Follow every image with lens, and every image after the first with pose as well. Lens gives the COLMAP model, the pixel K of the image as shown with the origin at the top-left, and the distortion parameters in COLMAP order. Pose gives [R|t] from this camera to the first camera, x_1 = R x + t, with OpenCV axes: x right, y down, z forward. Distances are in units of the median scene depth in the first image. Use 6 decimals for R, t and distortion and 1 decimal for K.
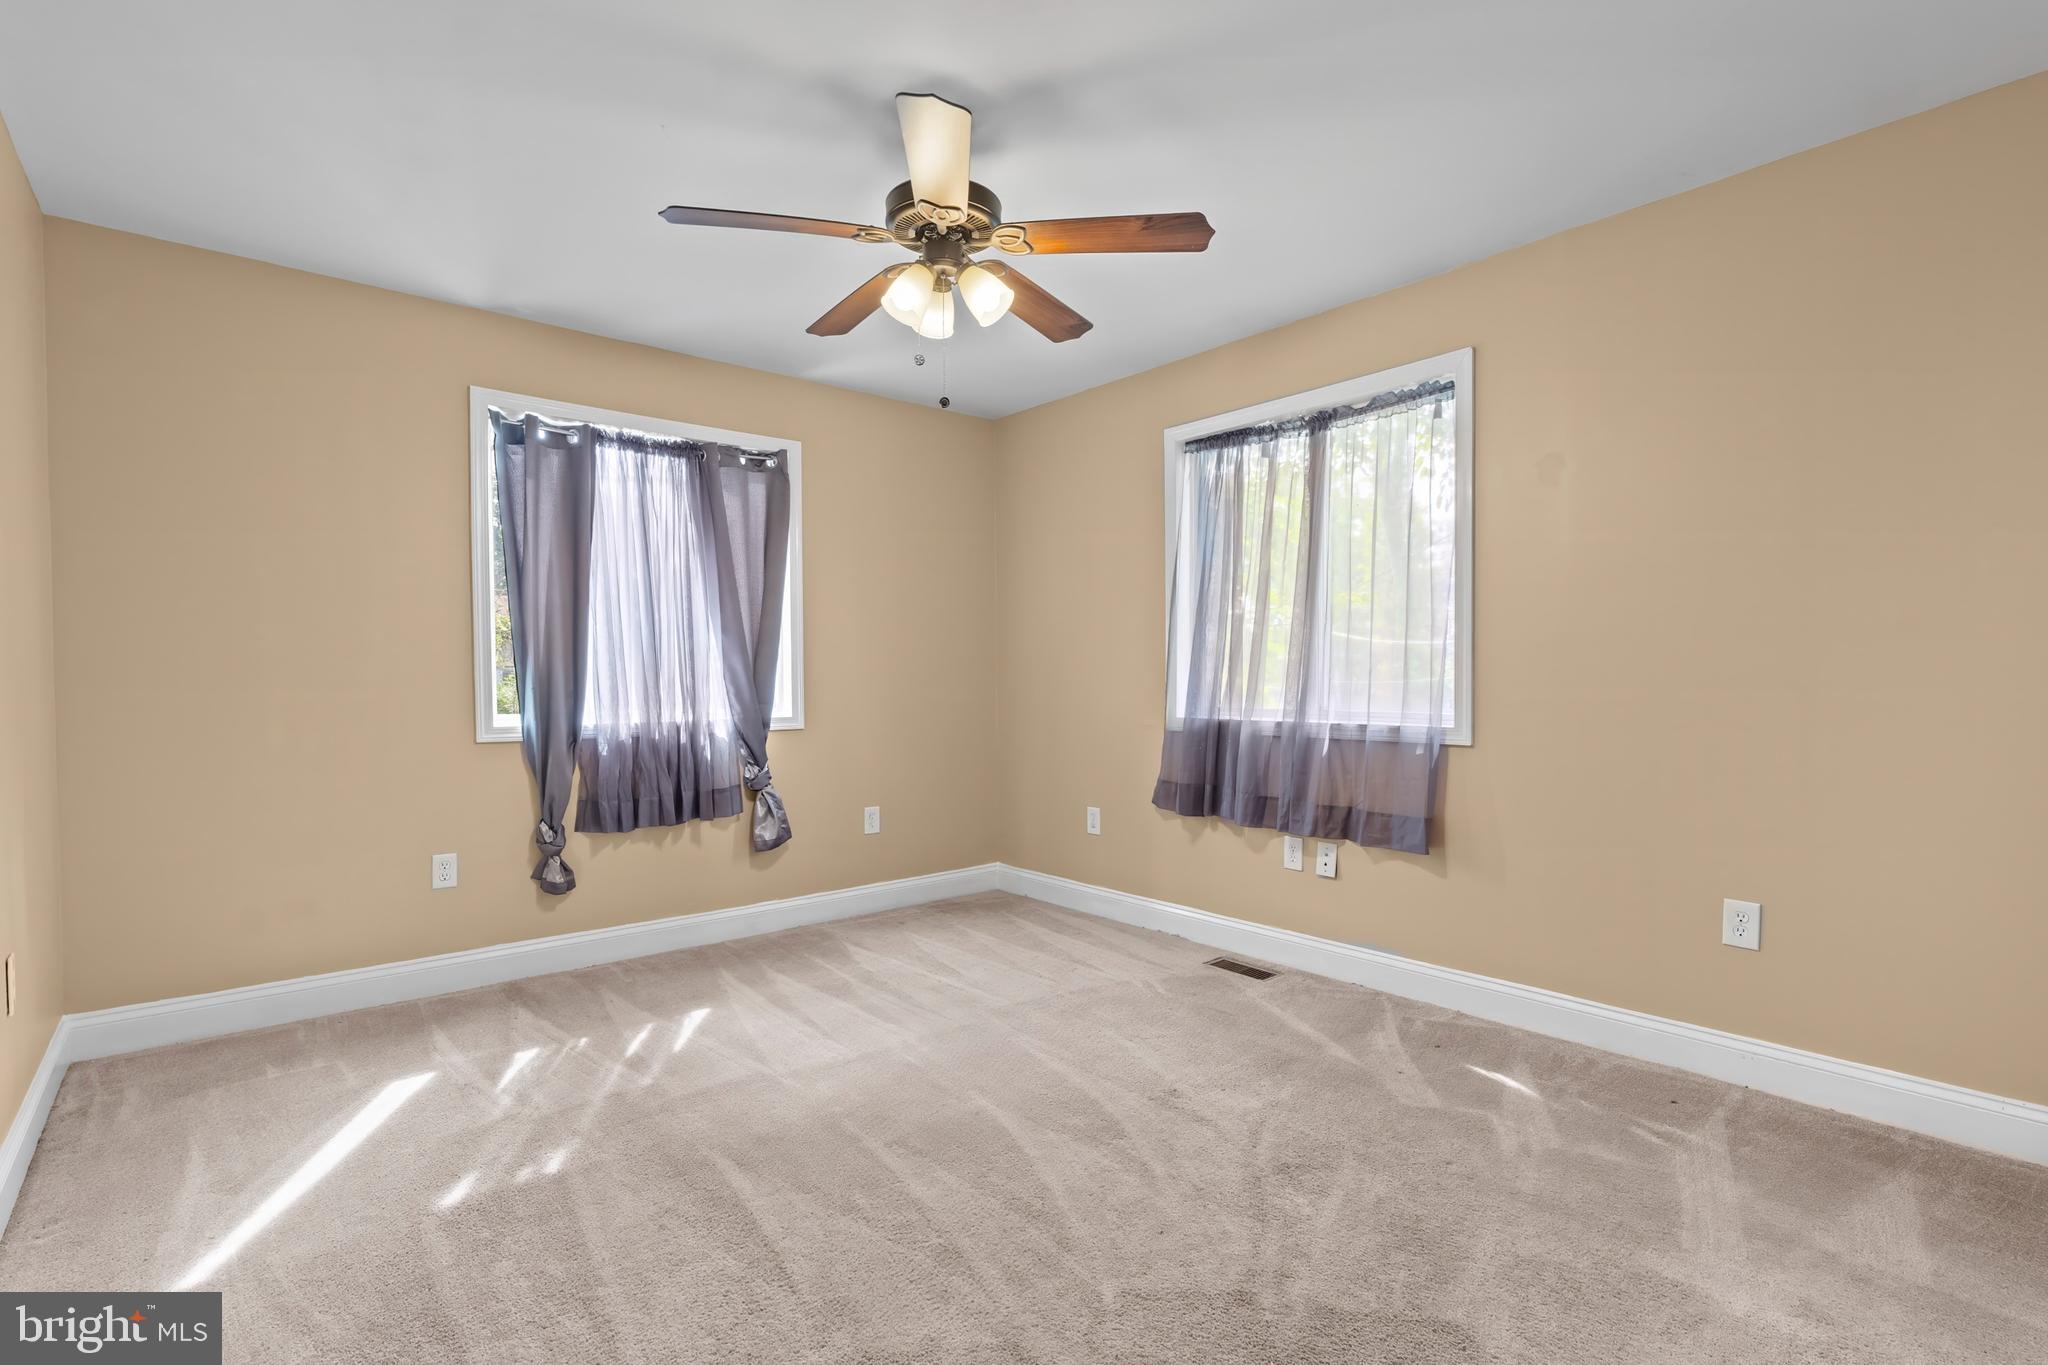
lens RADIAL K [[947.2, 0, 962.2], [0, 947.2, 682.6], [0, 0, 1]] dist [-0.002384, 0.000115]
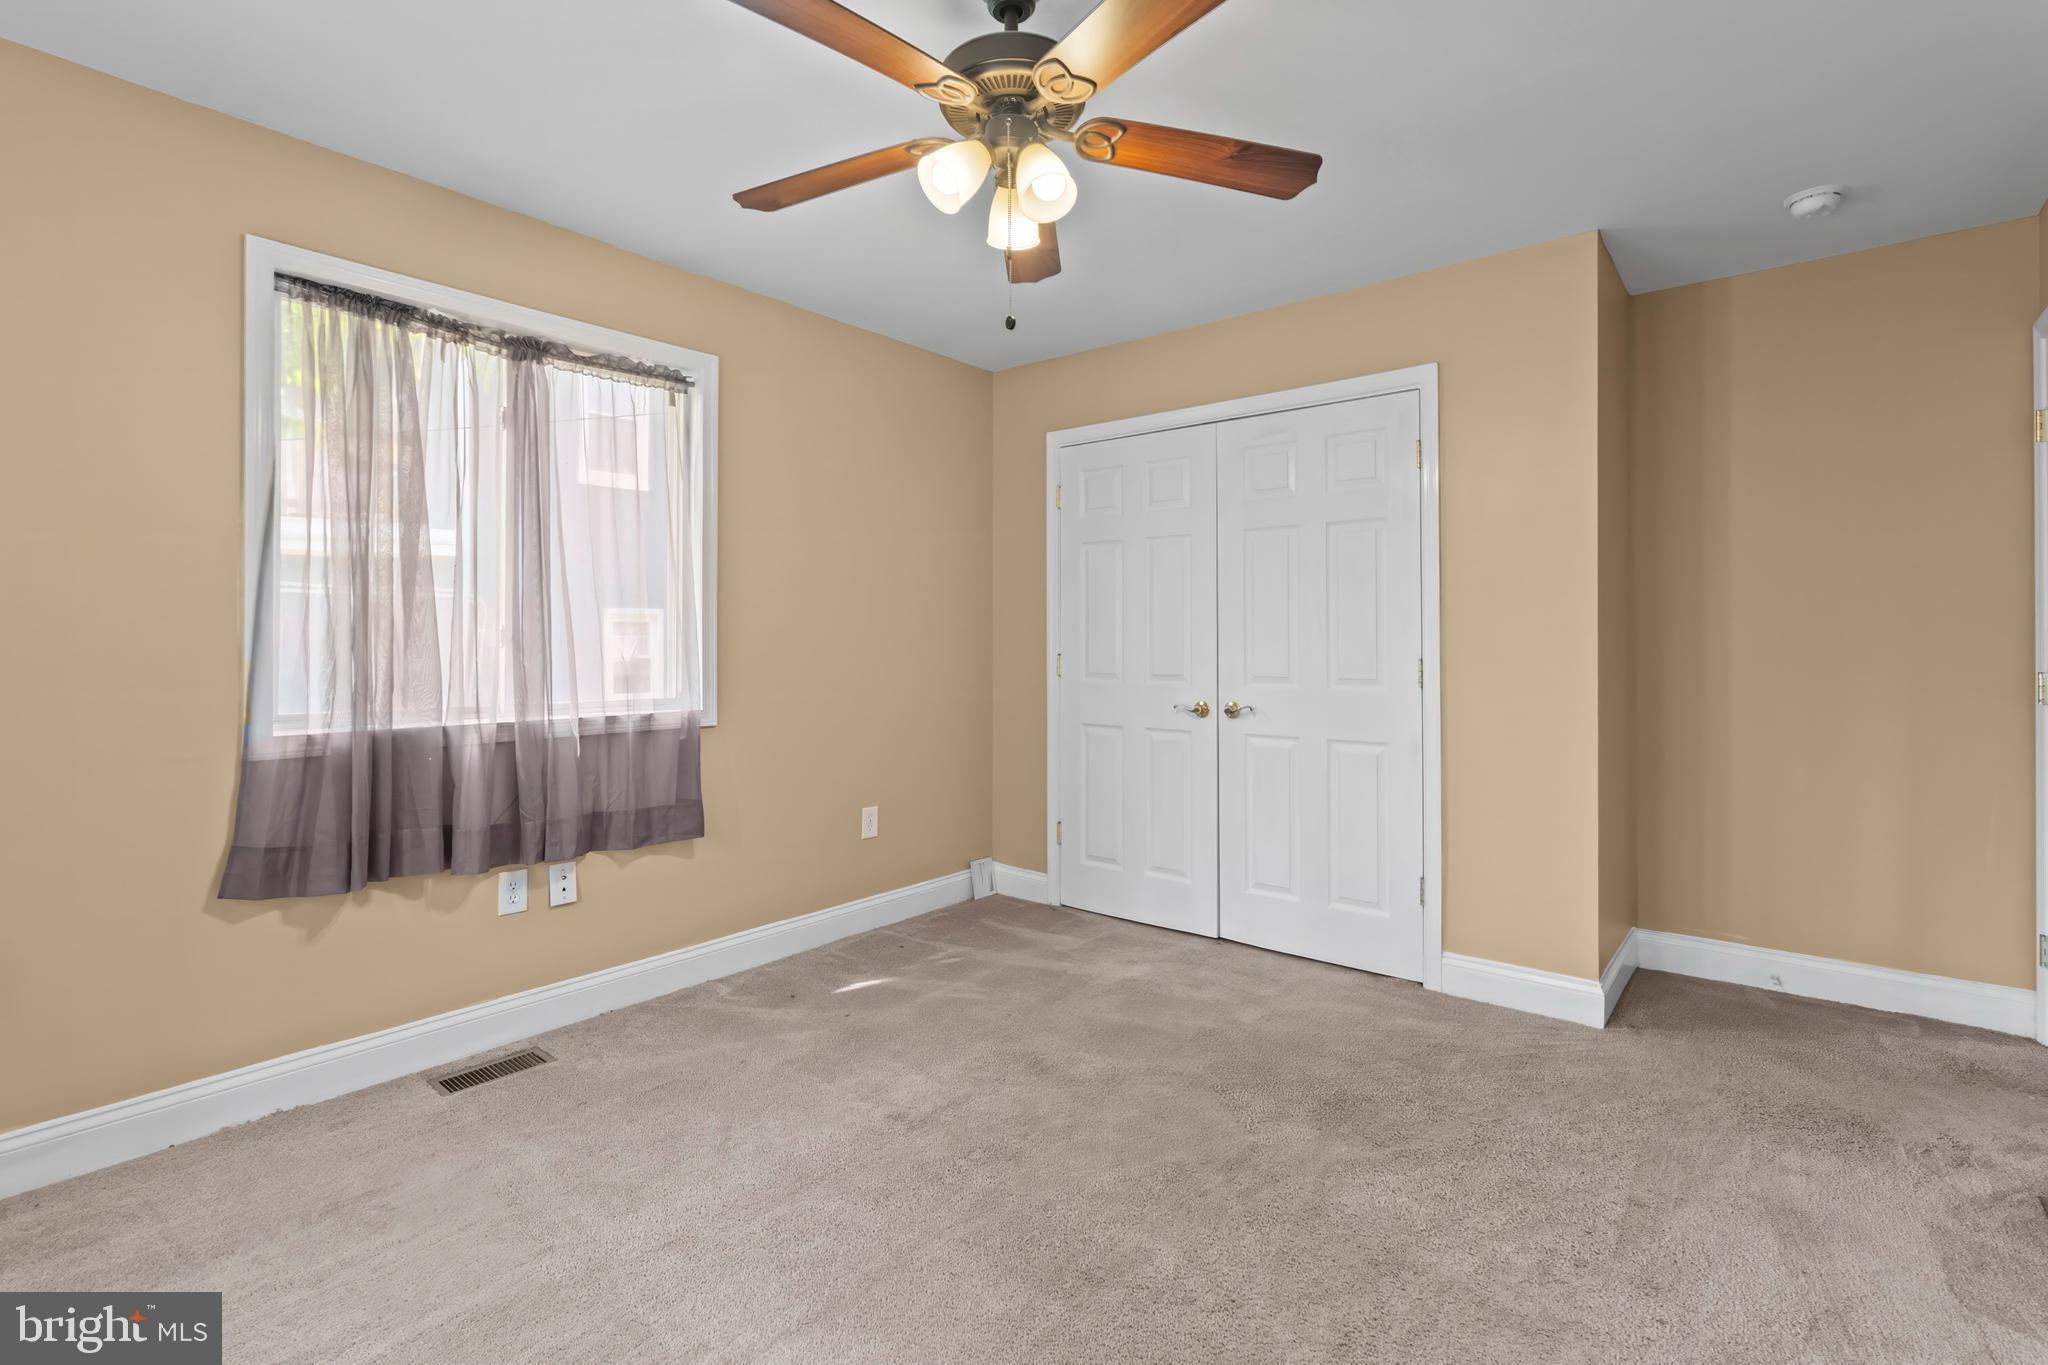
lens RADIAL K [[967.1, 0, 990.6], [0, 967.1, 645.9], [0, 0, 1]] dist [0.001078, 0.000171]
pose [[-0.210561, 0.016735, 0.977437, -0.540724], [0.018326, 0.999745, -0.013169, -0.003118], [-0.977409, 0.015140, -0.210814, 0.835584]]
